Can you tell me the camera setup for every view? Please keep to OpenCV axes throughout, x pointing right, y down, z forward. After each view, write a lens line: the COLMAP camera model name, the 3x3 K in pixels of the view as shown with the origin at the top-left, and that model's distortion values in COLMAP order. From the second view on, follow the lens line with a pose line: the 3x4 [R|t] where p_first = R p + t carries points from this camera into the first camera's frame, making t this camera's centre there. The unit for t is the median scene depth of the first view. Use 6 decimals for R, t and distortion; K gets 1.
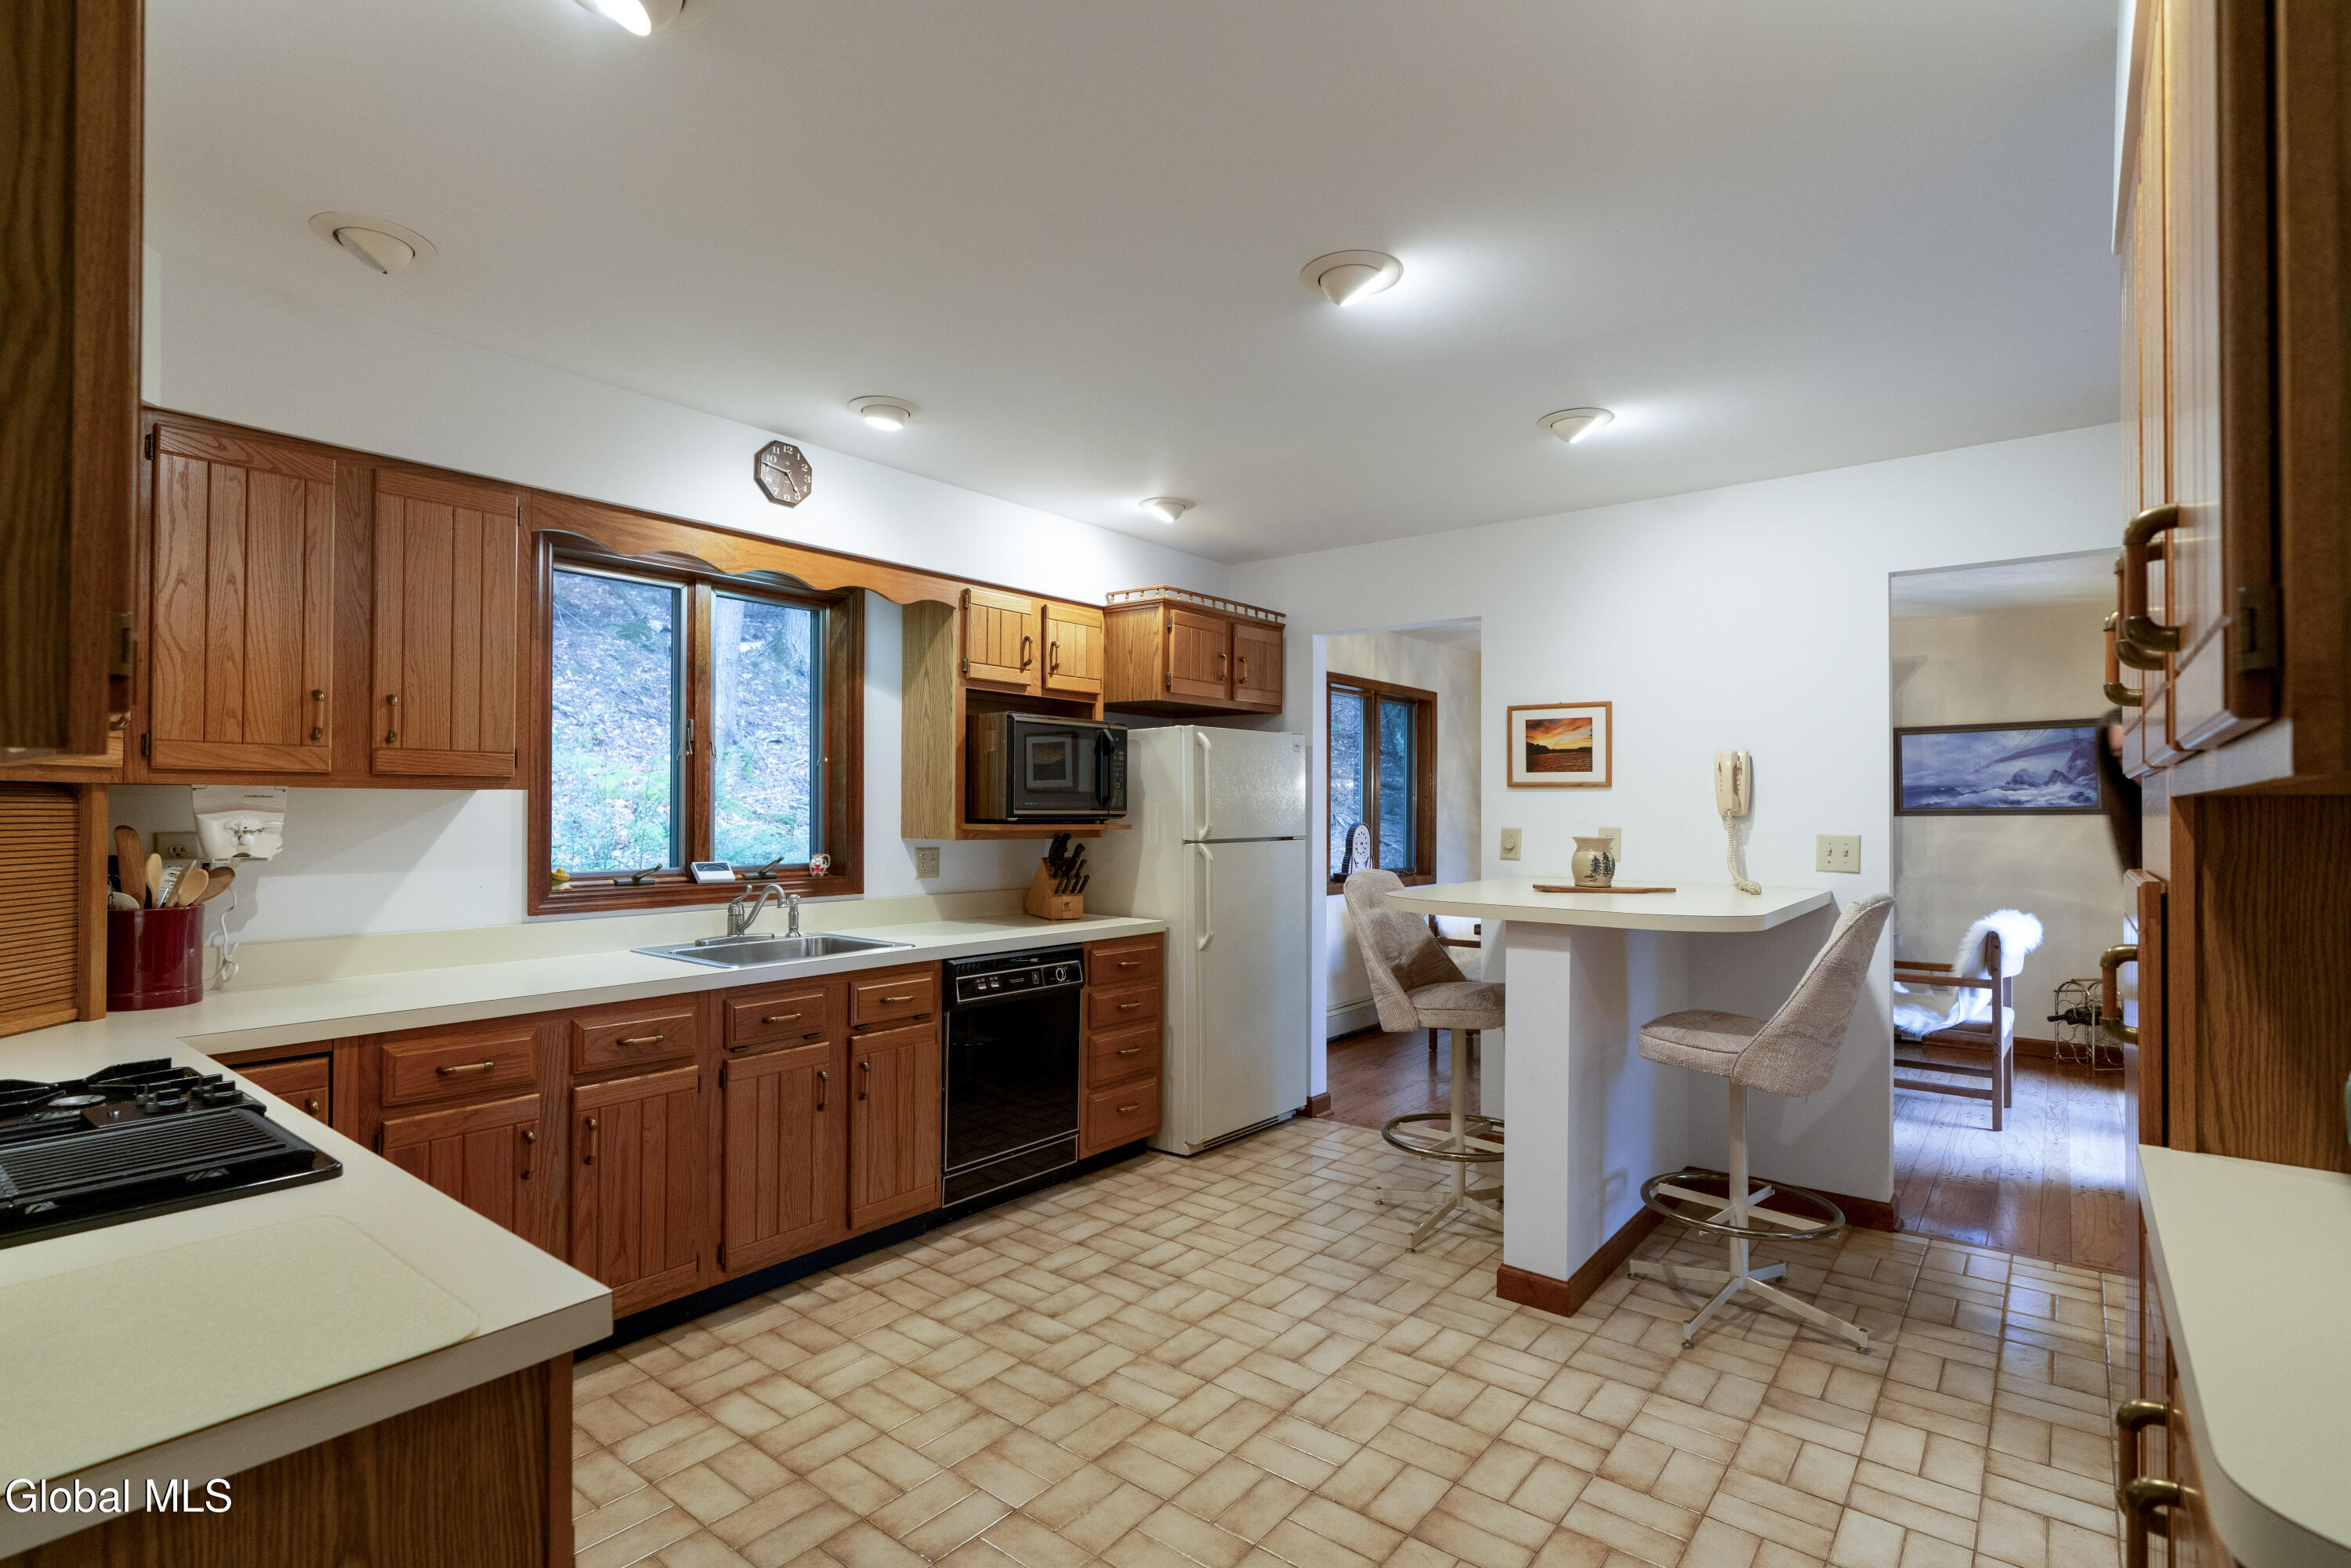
lens RADIAL K [[1095.0, 0, 1164.0], [0, 1095.0, 793.3], [0, 0, 1]] dist [-0.019928, 0.000069]
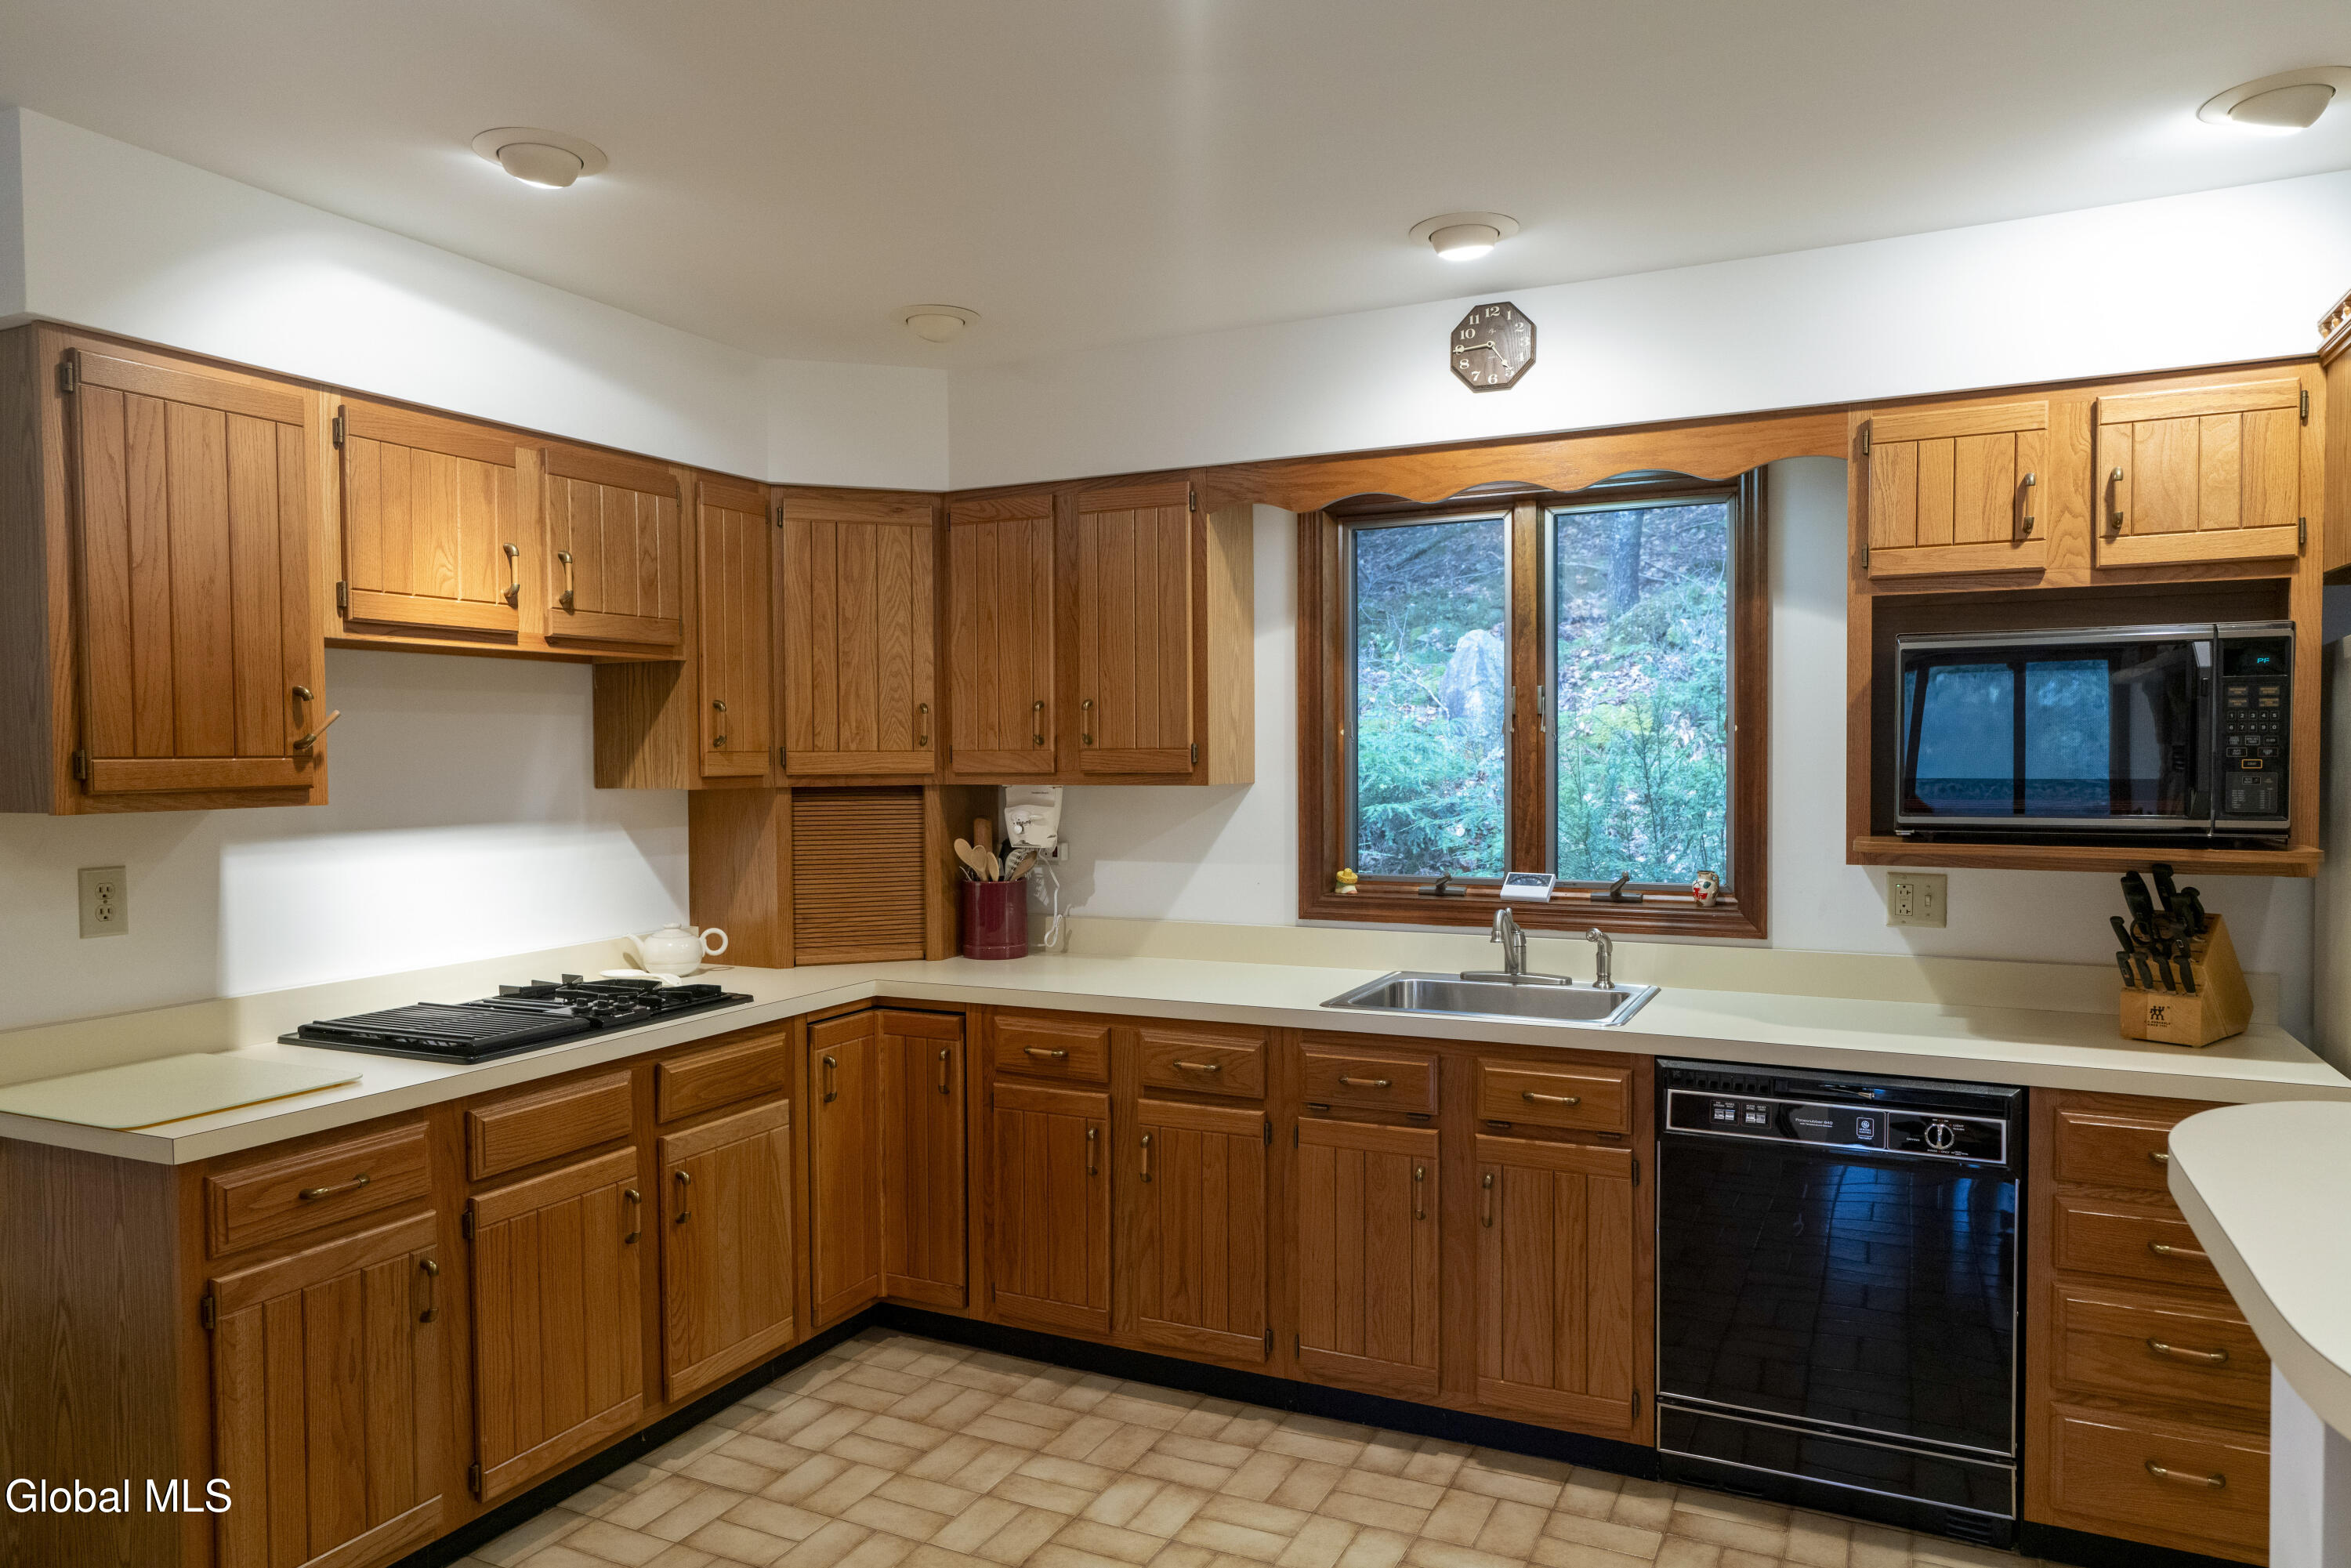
lens RADIAL K [[1497.1, 0, 1171.5], [0, 1497.1, 793.1], [0, 0, 1]] dist [-0.005825, 0.011178]
pose [[0.235483, 0.016565, -0.971737, 0.613808], [0.019196, 0.999580, 0.021692, -0.023321], [0.971689, -0.023762, 0.235066, 0.588255]]
